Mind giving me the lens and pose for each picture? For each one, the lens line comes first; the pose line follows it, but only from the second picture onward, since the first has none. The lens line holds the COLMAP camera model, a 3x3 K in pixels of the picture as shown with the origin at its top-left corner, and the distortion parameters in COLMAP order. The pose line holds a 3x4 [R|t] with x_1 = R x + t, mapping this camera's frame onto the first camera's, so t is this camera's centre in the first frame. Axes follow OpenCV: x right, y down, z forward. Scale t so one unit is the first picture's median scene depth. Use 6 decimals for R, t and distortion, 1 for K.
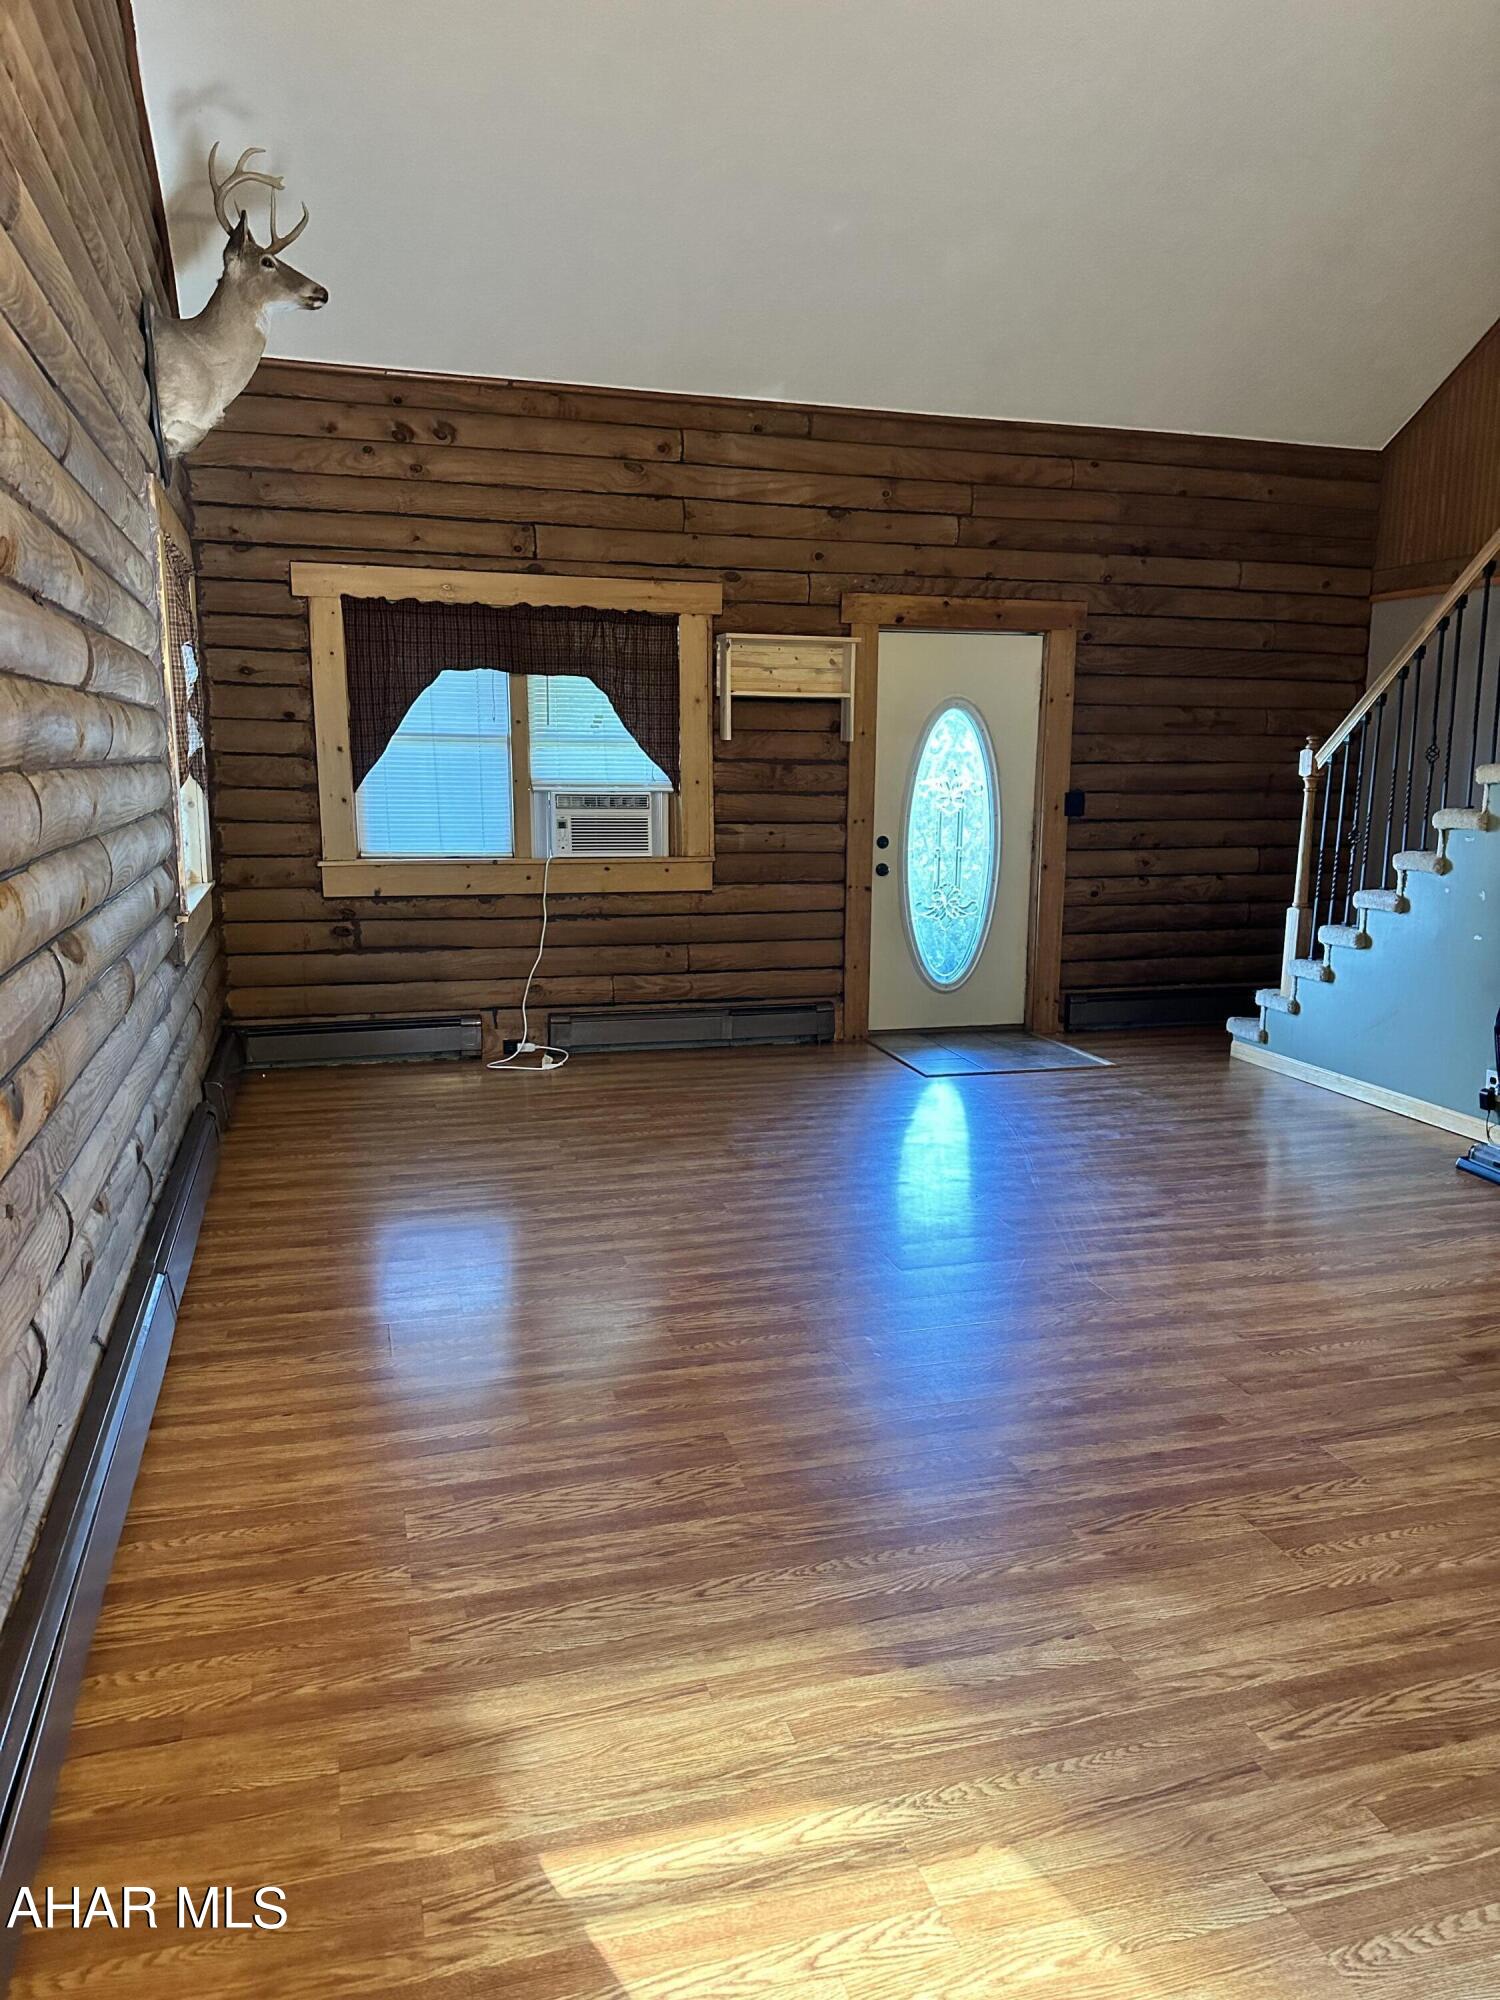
lens RADIAL K [[1412.6, 0, 753.2], [0, 1412.6, 1017.1], [0, 0, 1]] dist [0.035760, -0.004852]
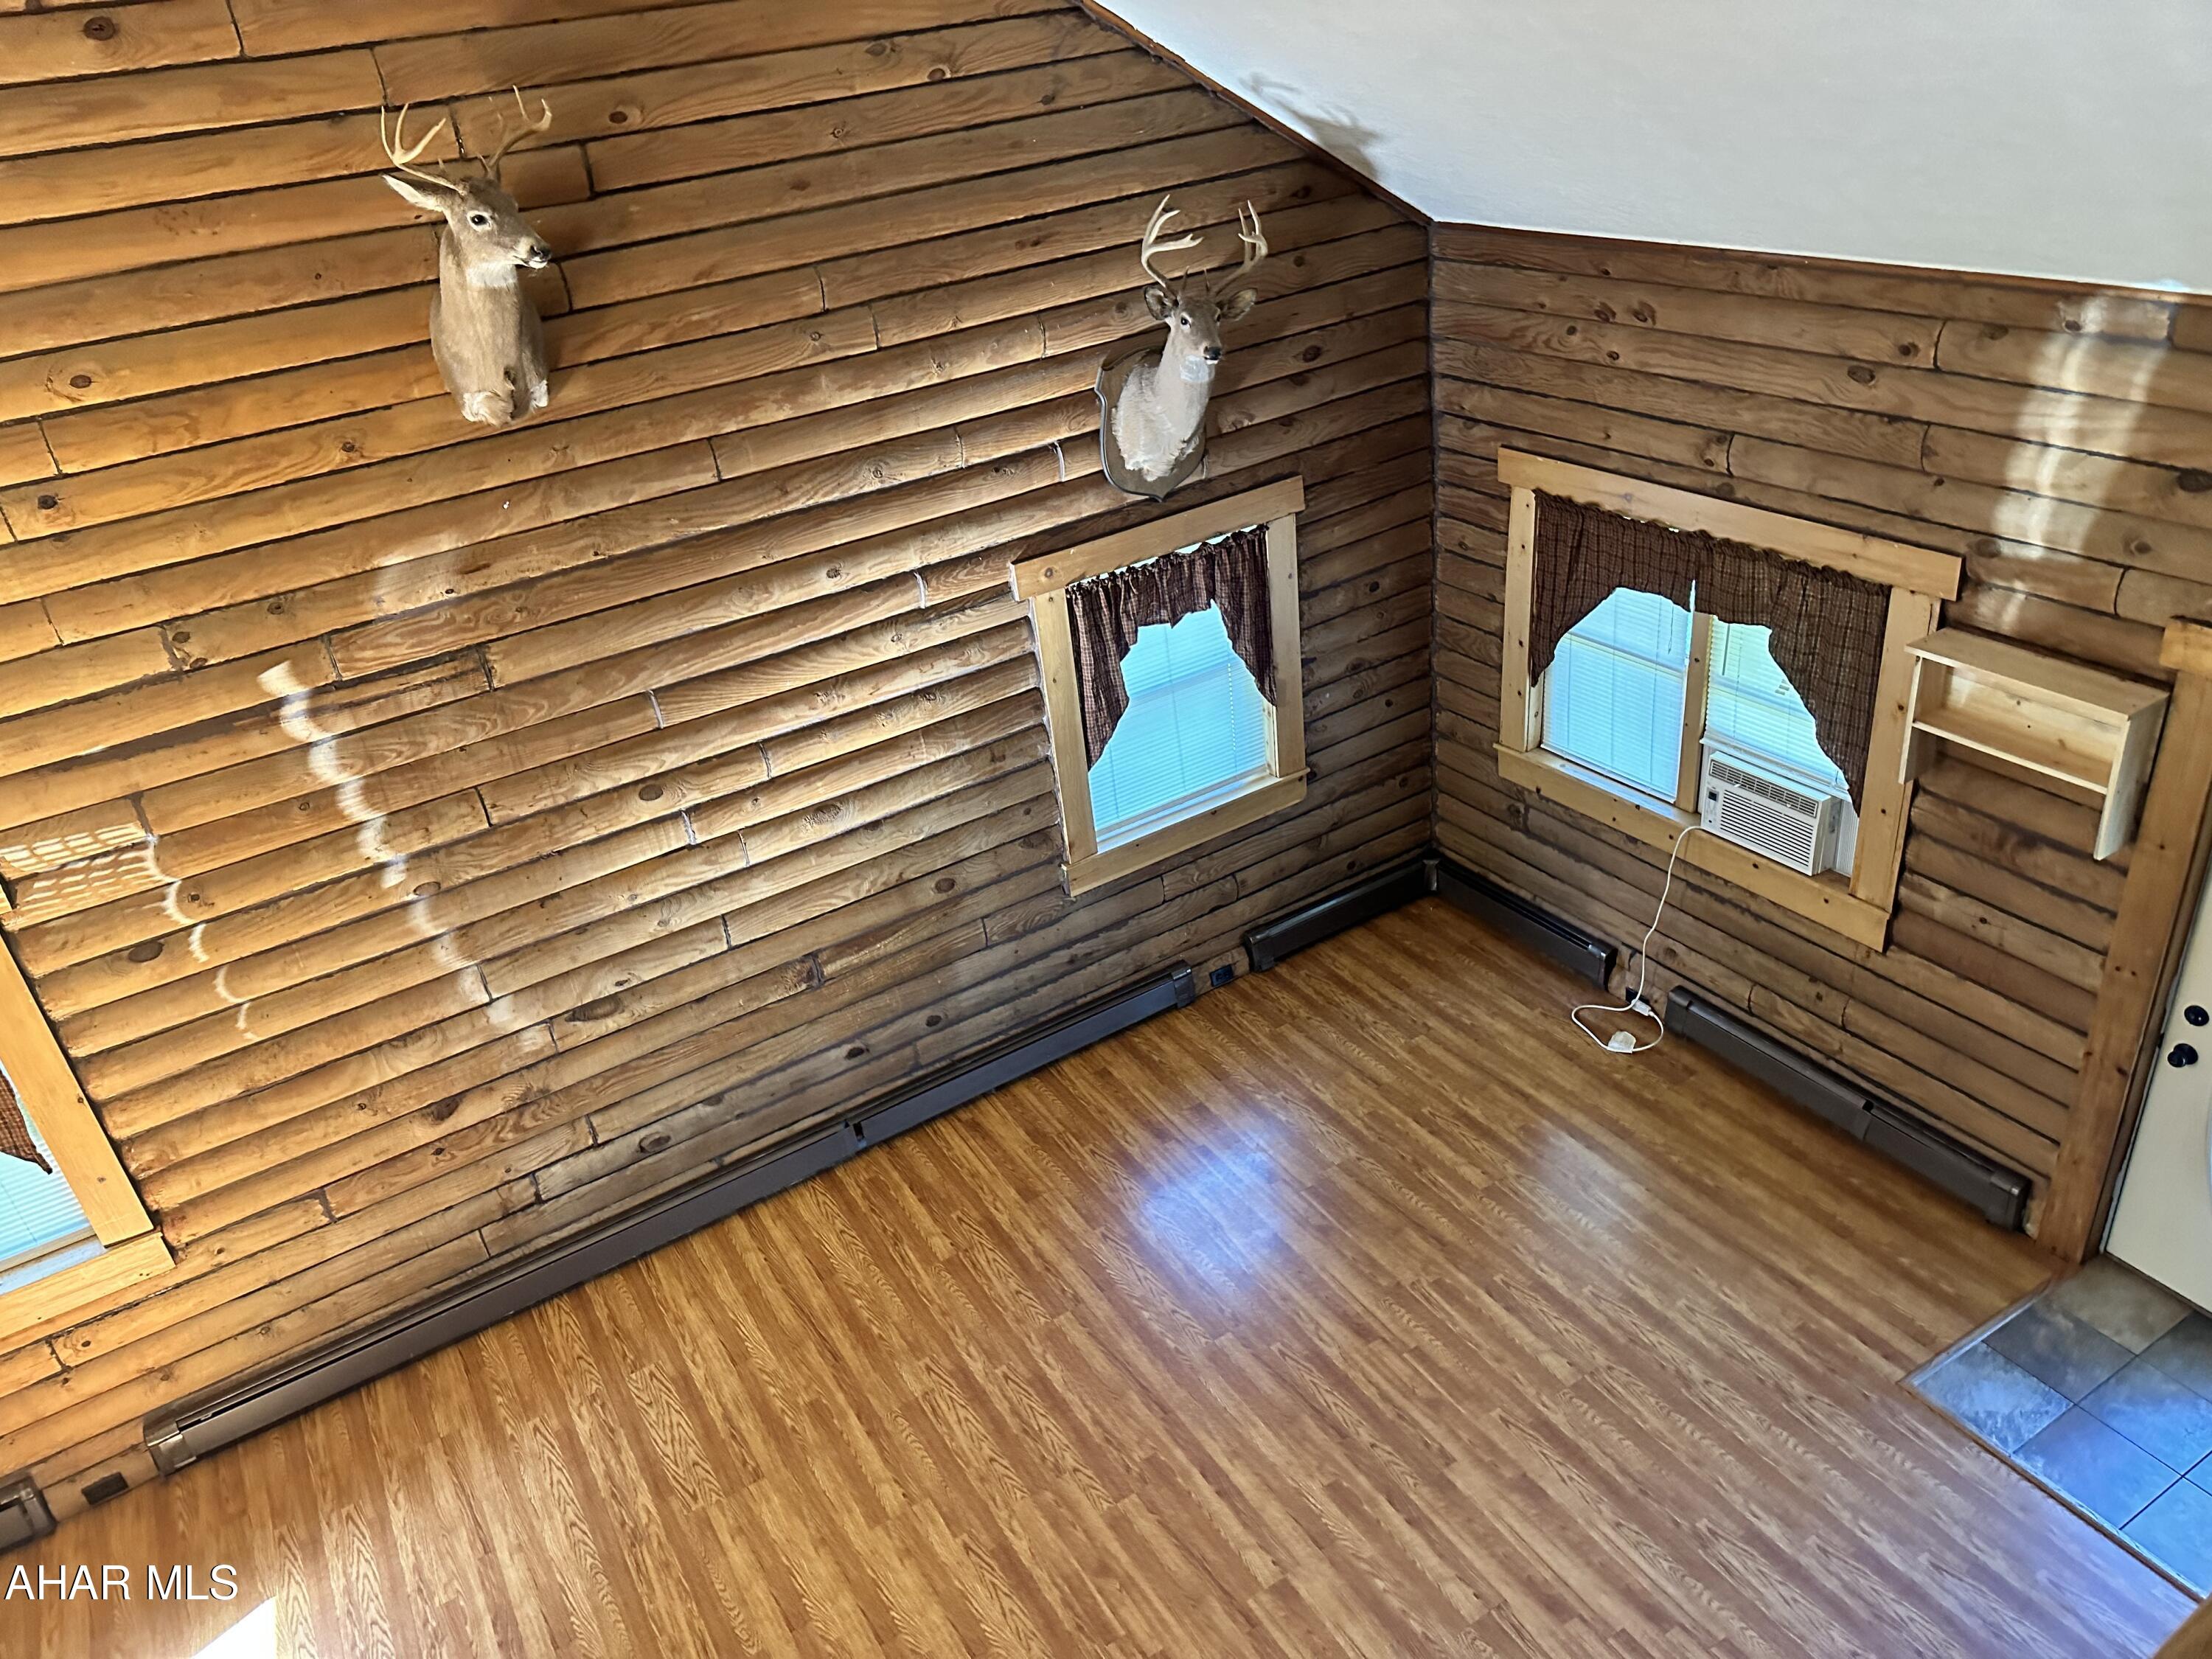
lens RADIAL K [[1562.4, 0, 1096.9], [0, 1562.4, 811.6], [0, 0, 1]] dist [0.035760, -0.004852]
pose [[0.251486, 0.432286, -0.865959, 0.554641], [-0.063611, 0.900161, 0.430886, -0.494676], [0.965768, -0.053278, 0.253876, 0.447609]]
